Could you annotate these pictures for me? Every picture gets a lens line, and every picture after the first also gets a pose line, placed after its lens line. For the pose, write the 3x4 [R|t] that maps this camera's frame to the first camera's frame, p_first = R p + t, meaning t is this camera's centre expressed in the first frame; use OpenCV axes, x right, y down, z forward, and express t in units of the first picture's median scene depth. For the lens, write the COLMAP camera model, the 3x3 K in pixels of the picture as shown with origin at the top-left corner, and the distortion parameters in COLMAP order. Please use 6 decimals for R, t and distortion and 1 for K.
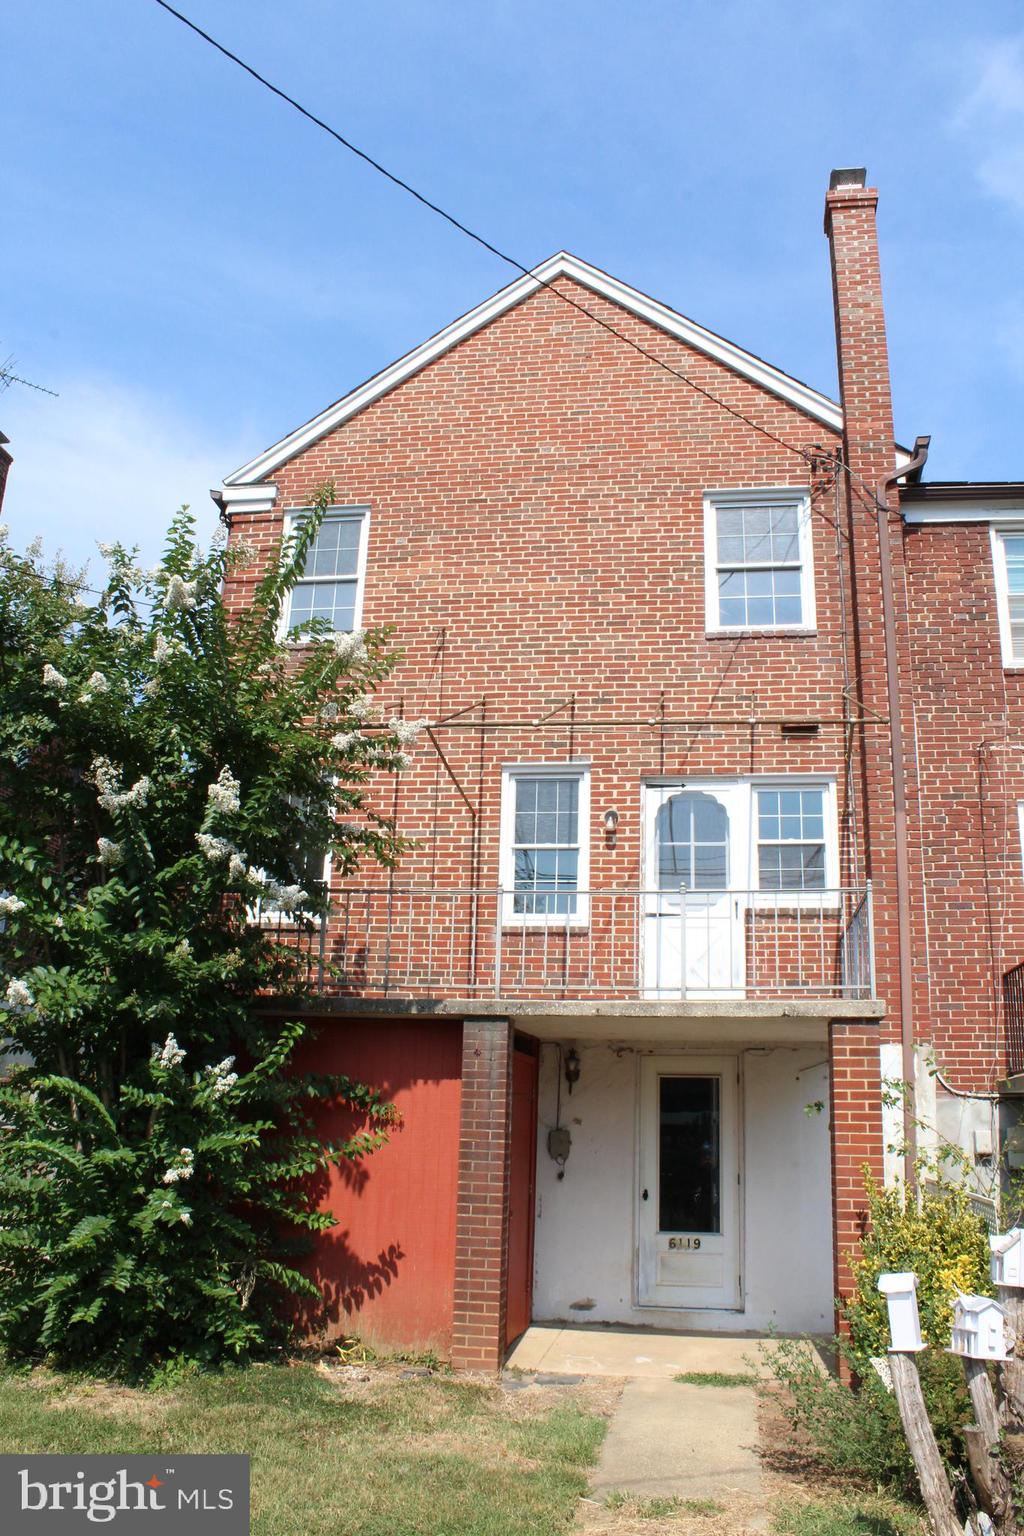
lens RADIAL K [[1273.5, 0, 521.0], [0, 1273.5, 763.2], [0, 0, 1]] dist [-0.169722, 0.145866]
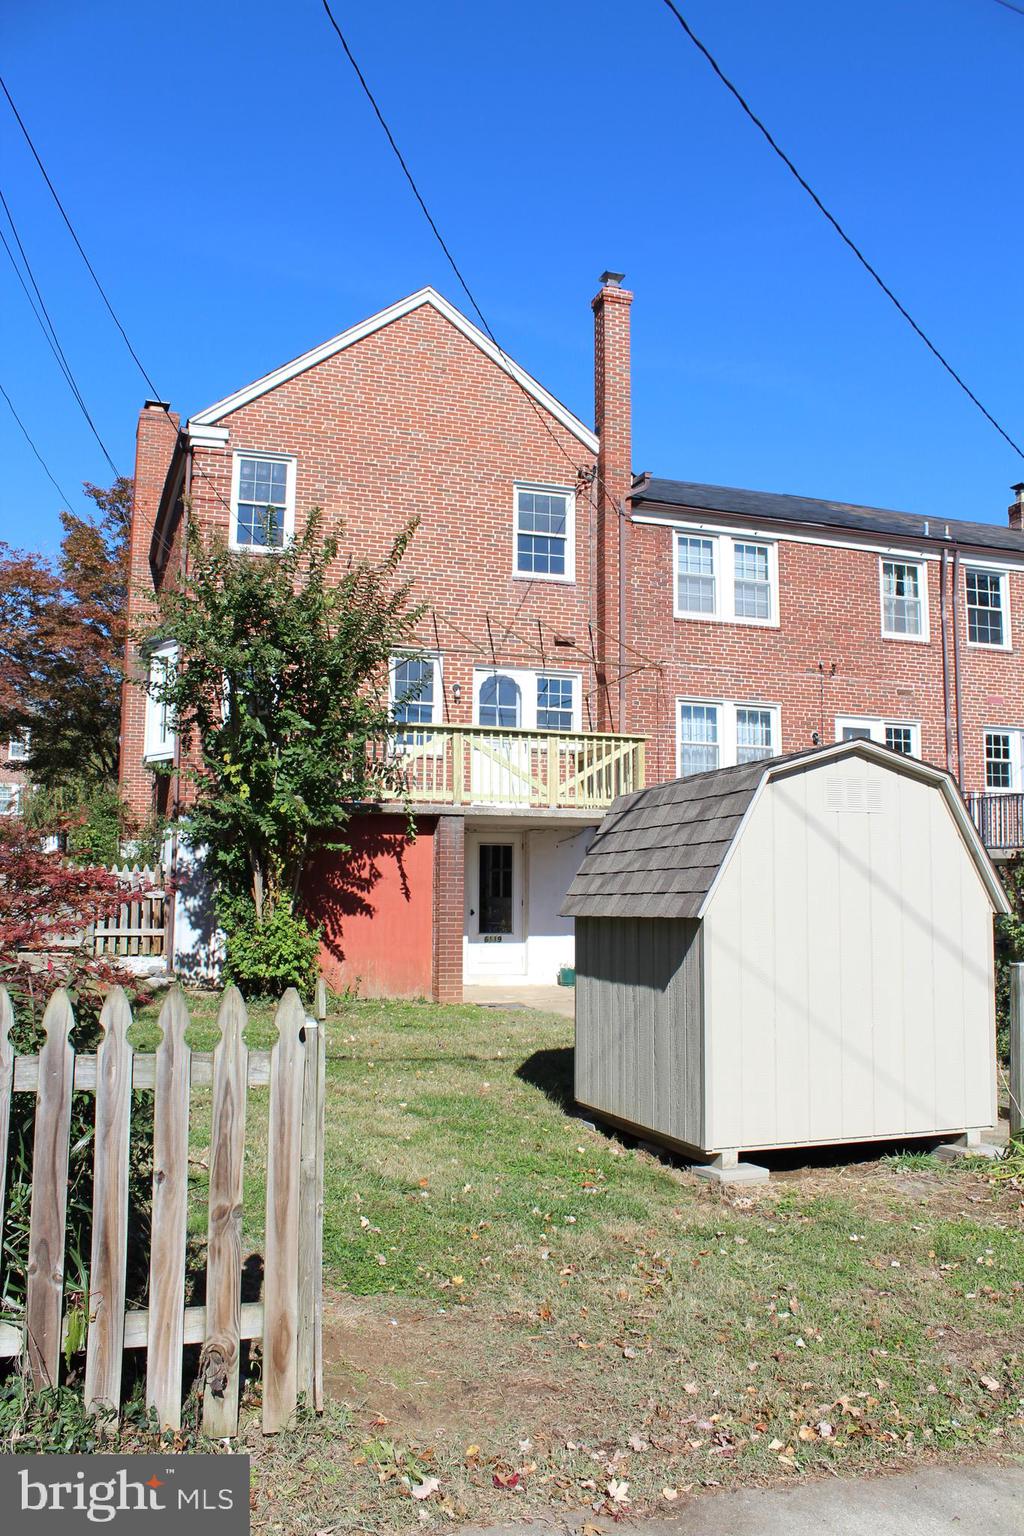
lens RADIAL K [[1273.5, 0, 516.8], [0, 1273.5, 767.8], [0, 0, 1]] dist [-0.169722, 0.145866]
pose [[0.882083, 0.022117, 0.470575, -0.612910], [-0.117914, 0.977467, 0.175086, -0.149391], [-0.456099, -0.209928, 0.864814, -0.458369]]
